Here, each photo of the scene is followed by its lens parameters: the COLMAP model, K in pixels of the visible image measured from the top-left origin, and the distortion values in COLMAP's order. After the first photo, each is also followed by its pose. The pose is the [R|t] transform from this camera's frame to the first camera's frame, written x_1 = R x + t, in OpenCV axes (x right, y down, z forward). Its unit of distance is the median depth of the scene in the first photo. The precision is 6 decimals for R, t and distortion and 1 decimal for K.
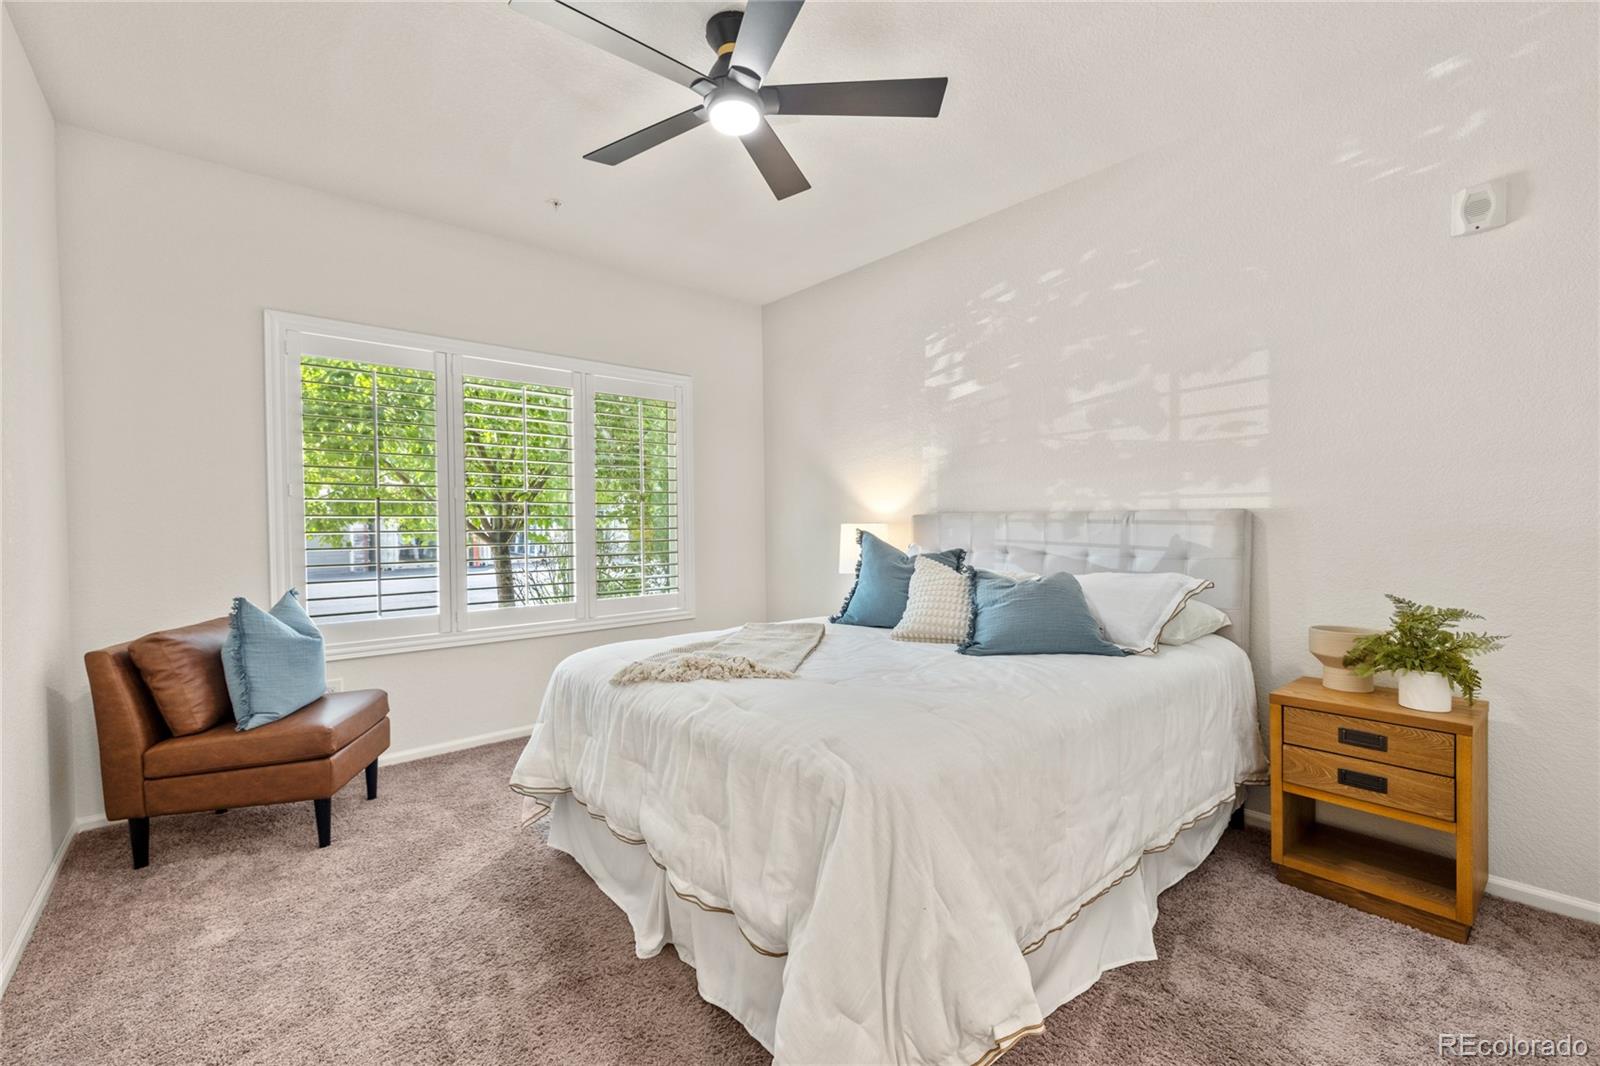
lens RADIAL K [[659.3, 0, 808.0], [0, 659.3, 535.8], [0, 0, 1]] dist [-0.005152, 0.001198]
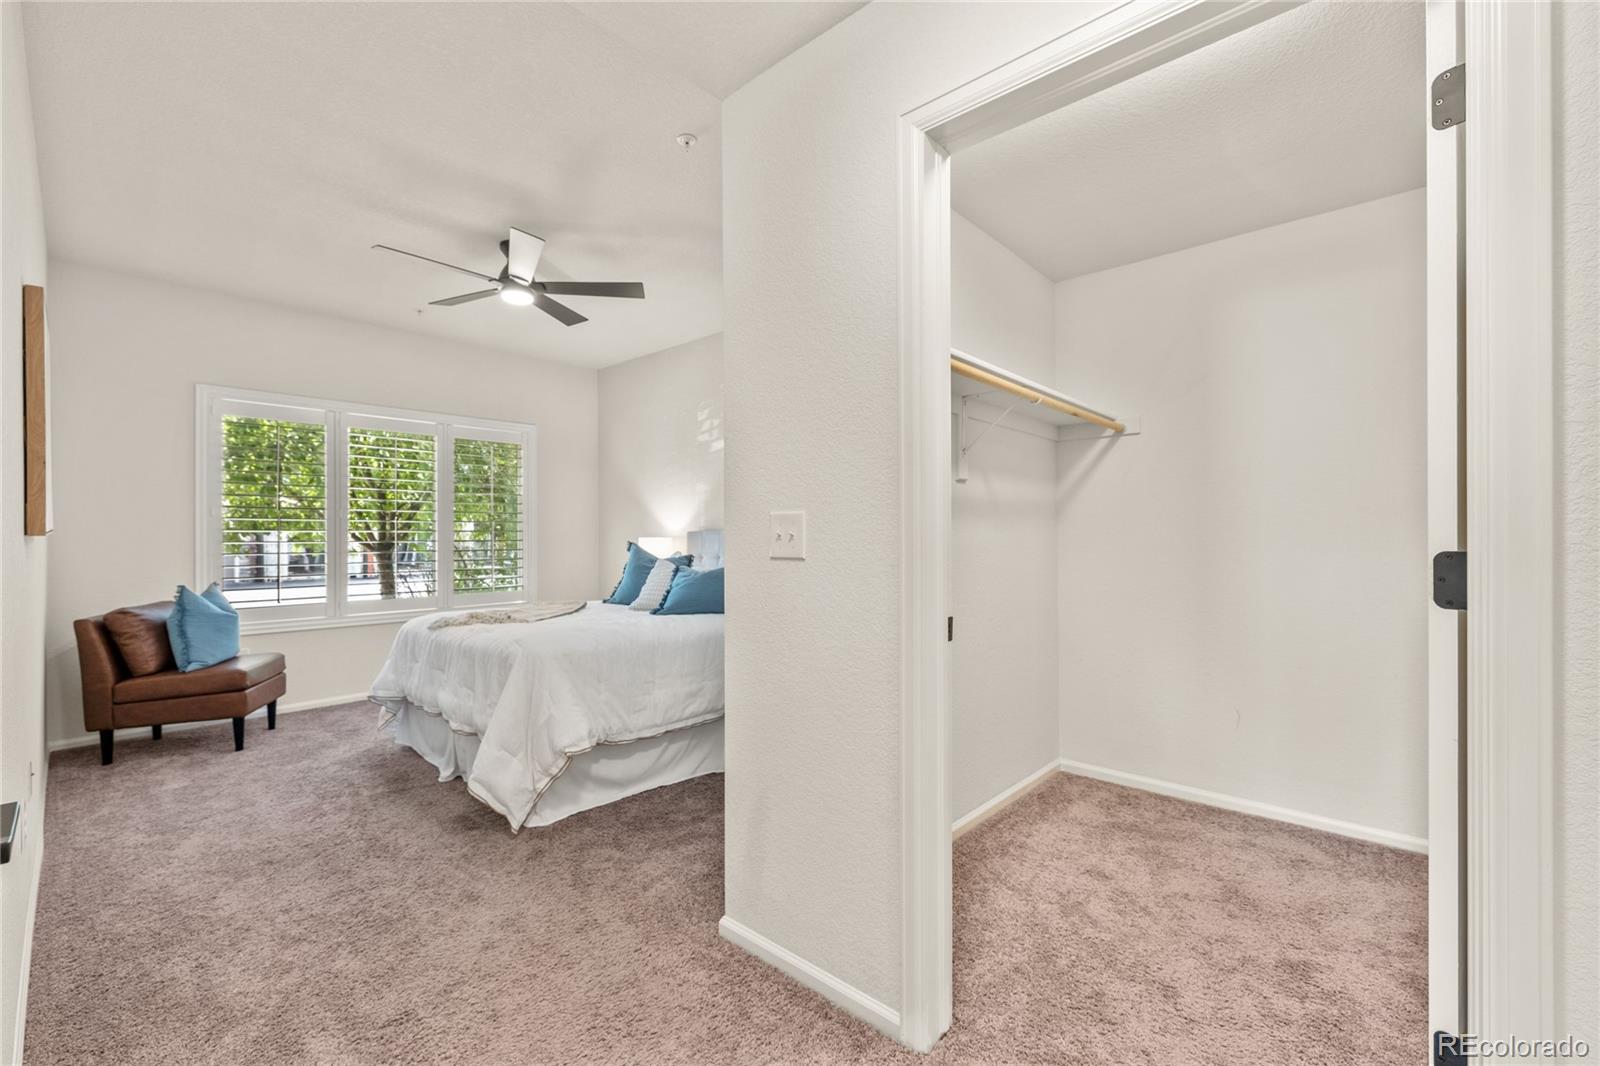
lens RADIAL K [[659.3, 0, 805.2], [0, 659.3, 534.2], [0, 0, 1]] dist [-0.005152, 0.001198]
pose [[0.993727, 0.004703, 0.111734, 0.388877], [-0.002107, 0.999725, -0.023338, 0.009203], [-0.111813, 0.022957, 0.993464, -0.663494]]
